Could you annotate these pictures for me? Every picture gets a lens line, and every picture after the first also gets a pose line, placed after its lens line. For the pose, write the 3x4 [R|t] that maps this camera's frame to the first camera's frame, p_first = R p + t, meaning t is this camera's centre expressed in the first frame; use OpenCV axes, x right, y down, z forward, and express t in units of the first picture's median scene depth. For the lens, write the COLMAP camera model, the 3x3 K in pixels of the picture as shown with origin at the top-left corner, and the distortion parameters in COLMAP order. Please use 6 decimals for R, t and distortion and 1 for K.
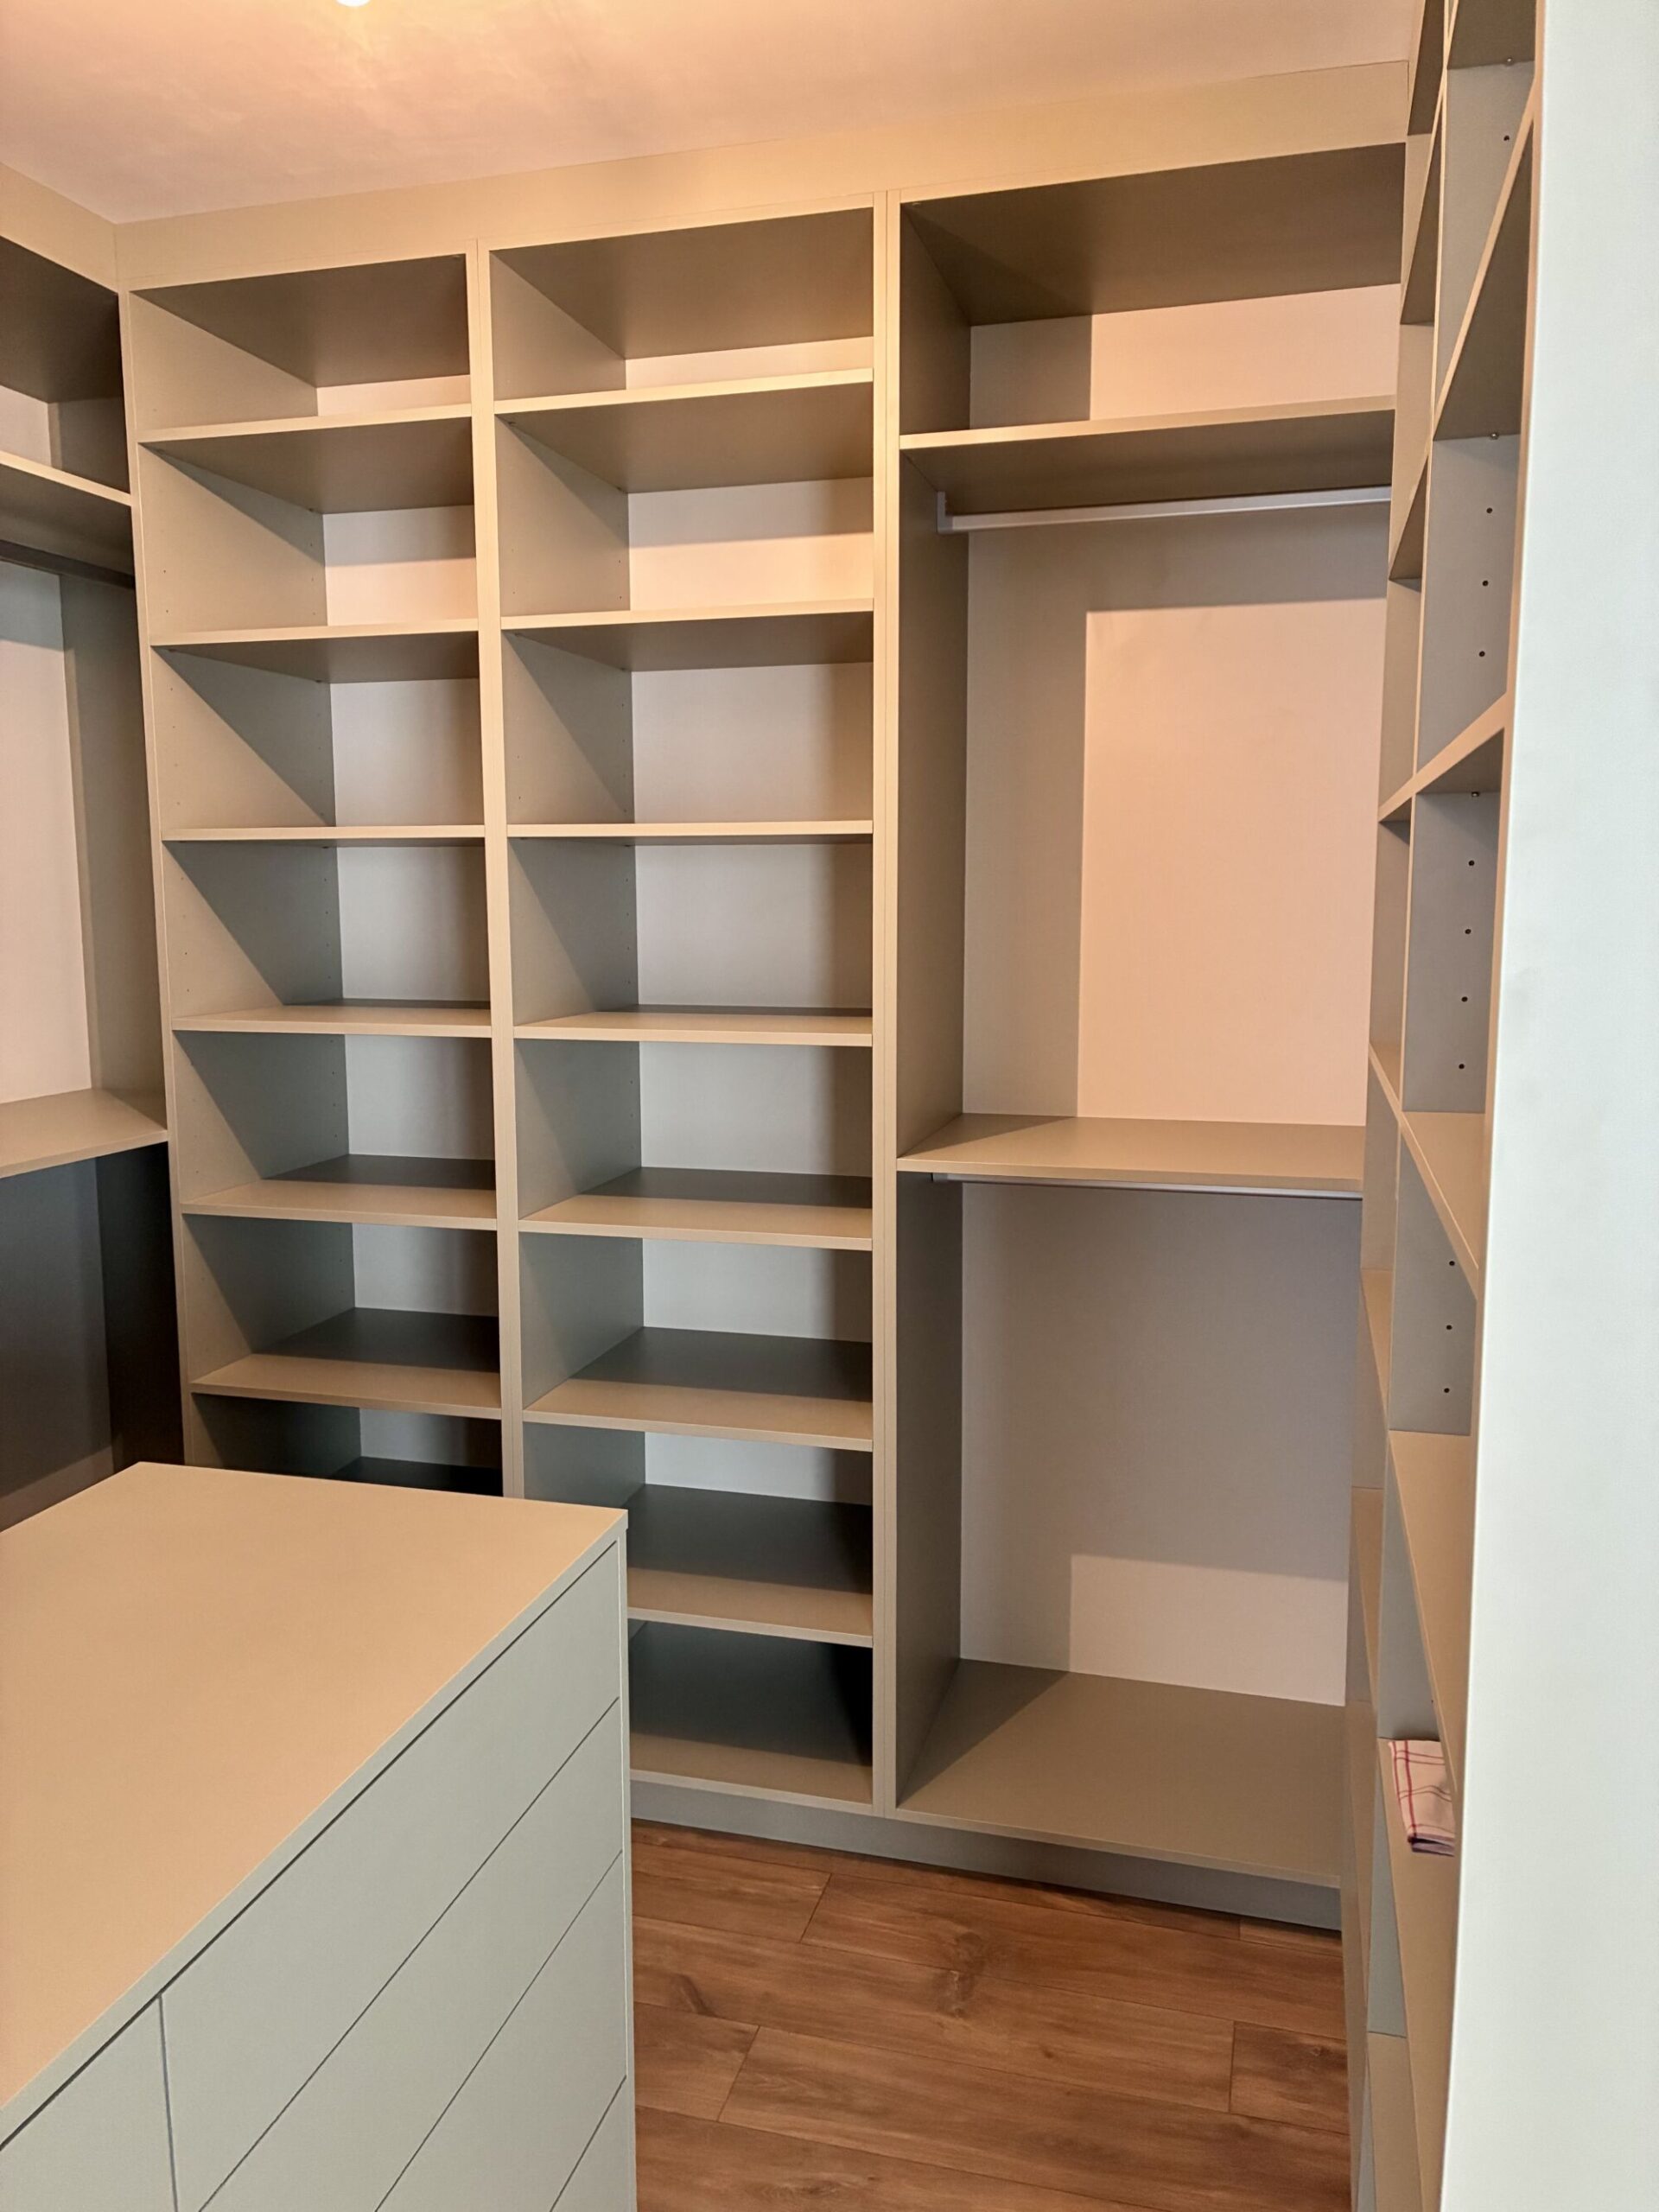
lens RADIAL K [[1672.4, 0, 822.2], [0, 1672.4, 1112.3], [0, 0, 1]] dist [0.044359, -0.045601]
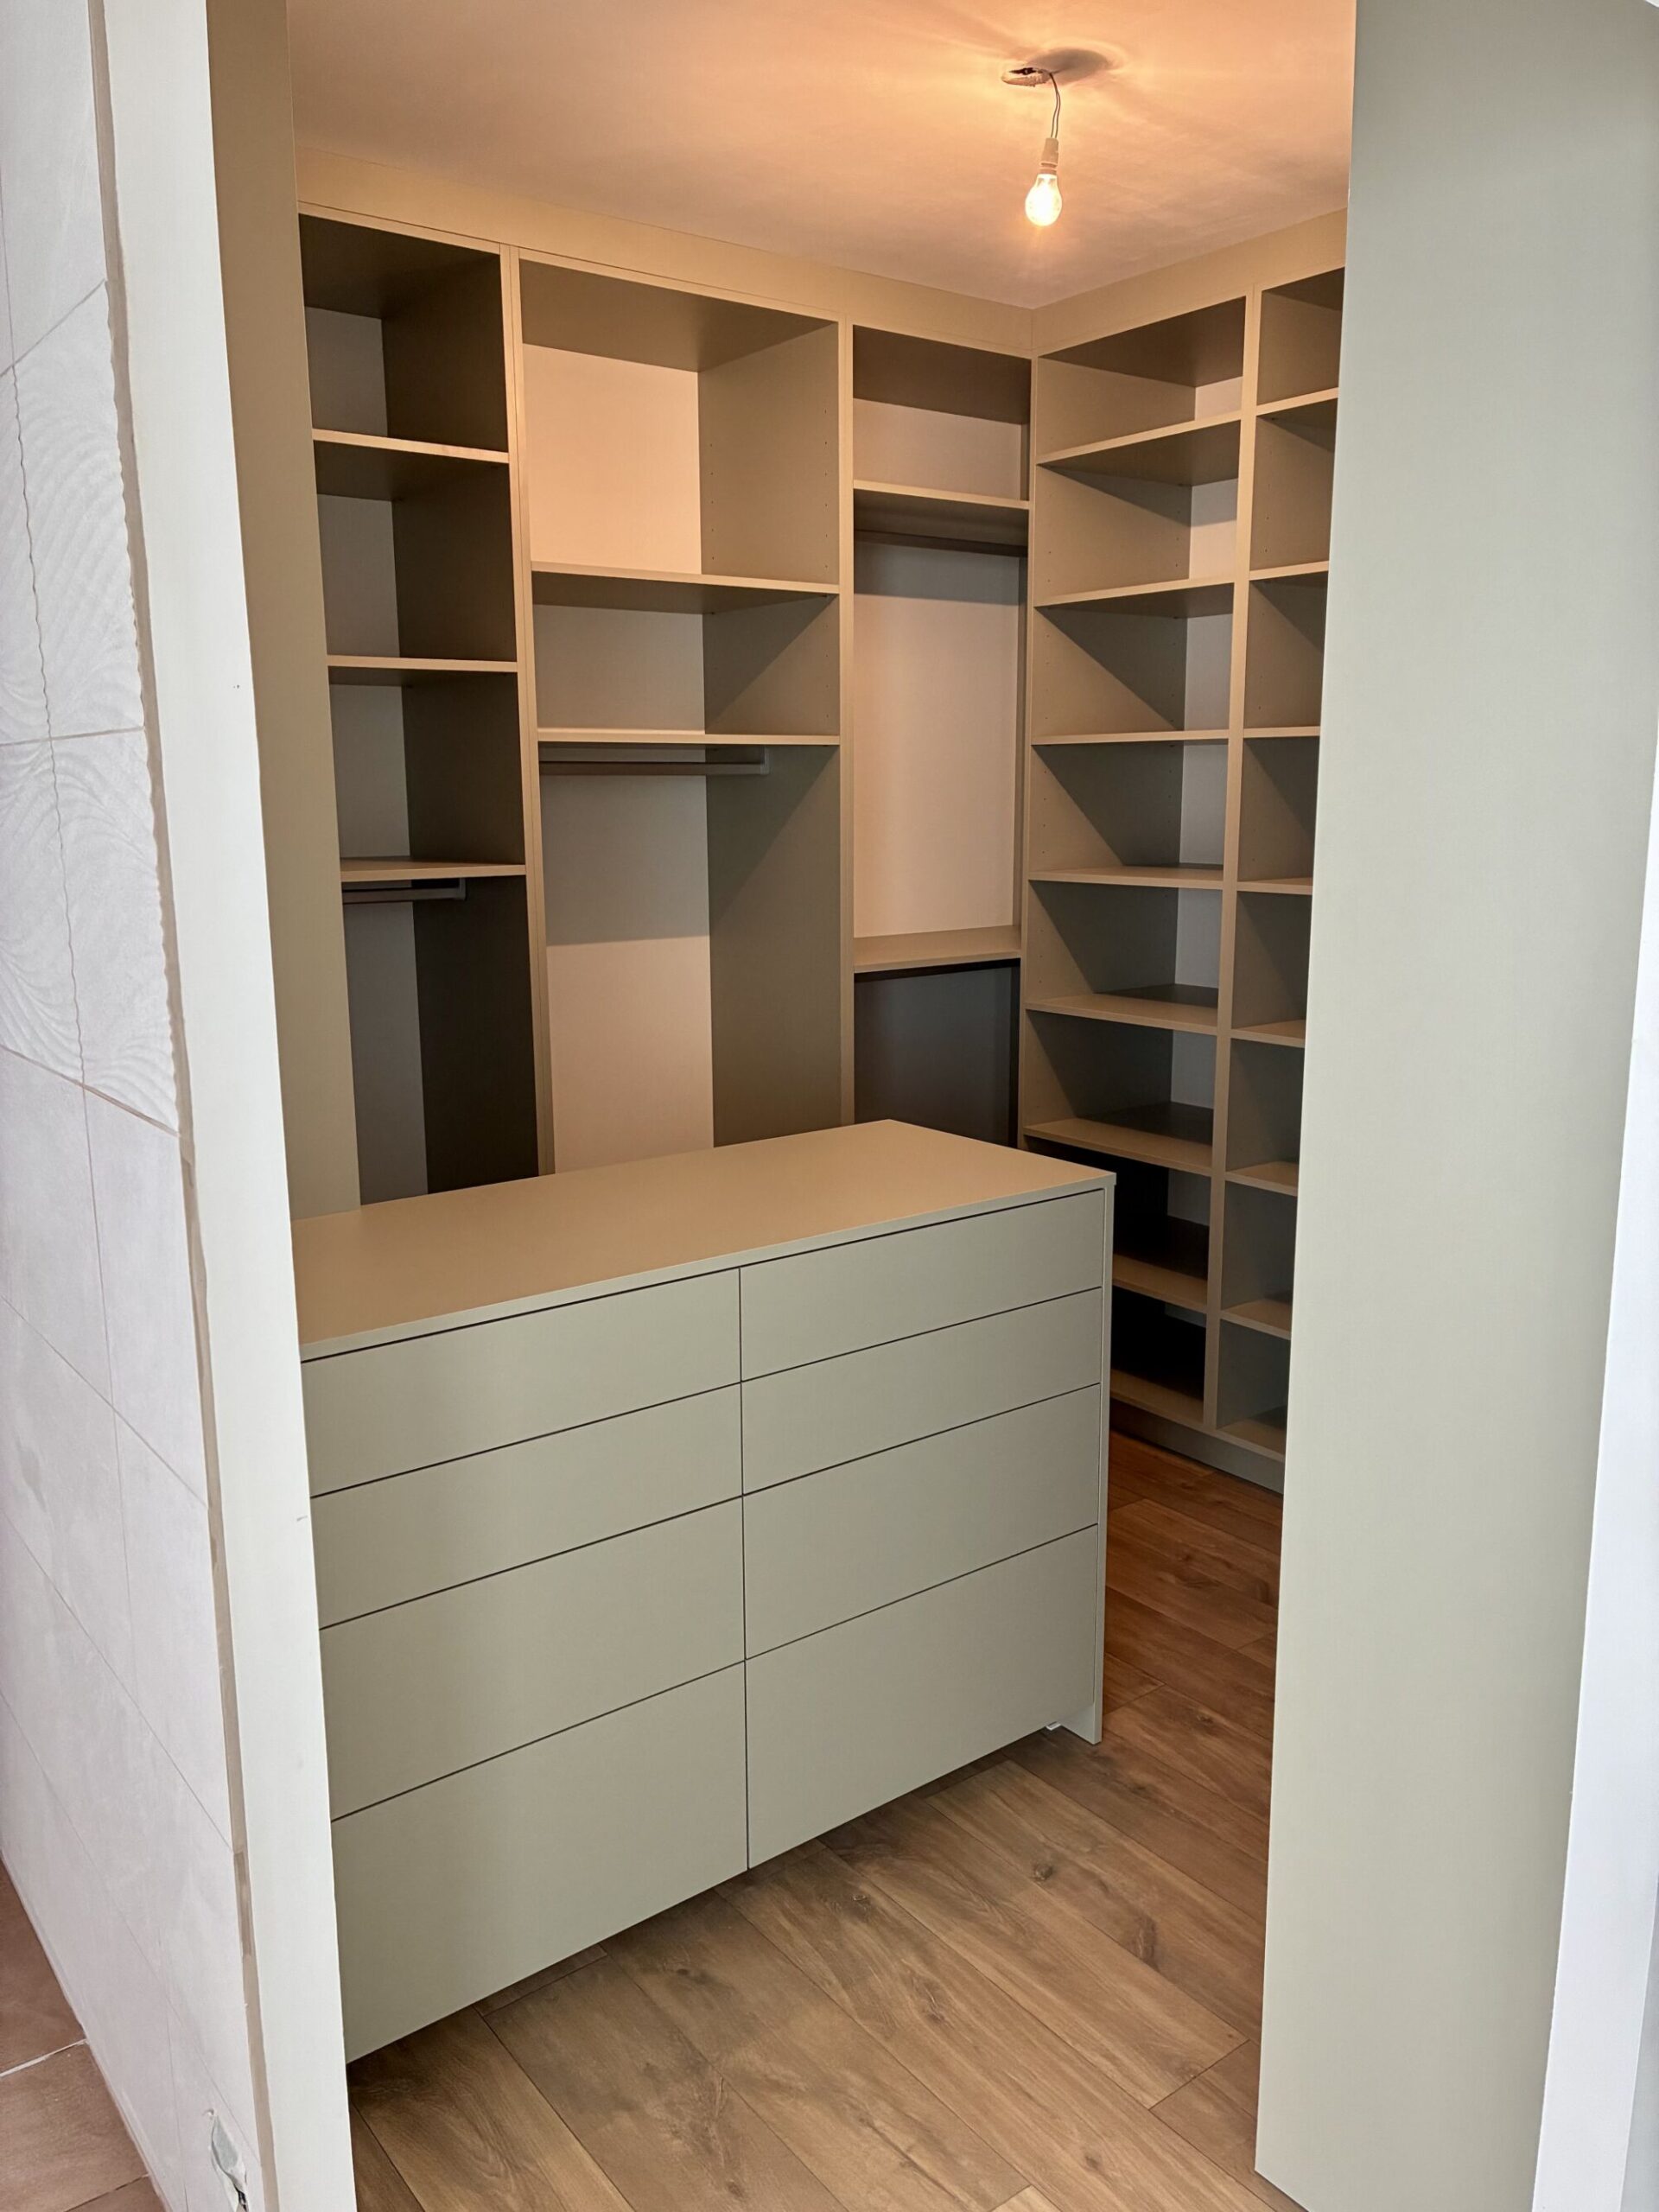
lens RADIAL K [[1672.4, 0, 838.4], [0, 1672.4, 1102.5], [0, 0, 1]] dist [0.044359, -0.045601]
pose [[0.794413, 0.116840, -0.596034, 0.350040], [-0.083330, 0.993010, 0.083594, 0.034709], [0.601635, -0.016741, 0.798596, -0.234636]]
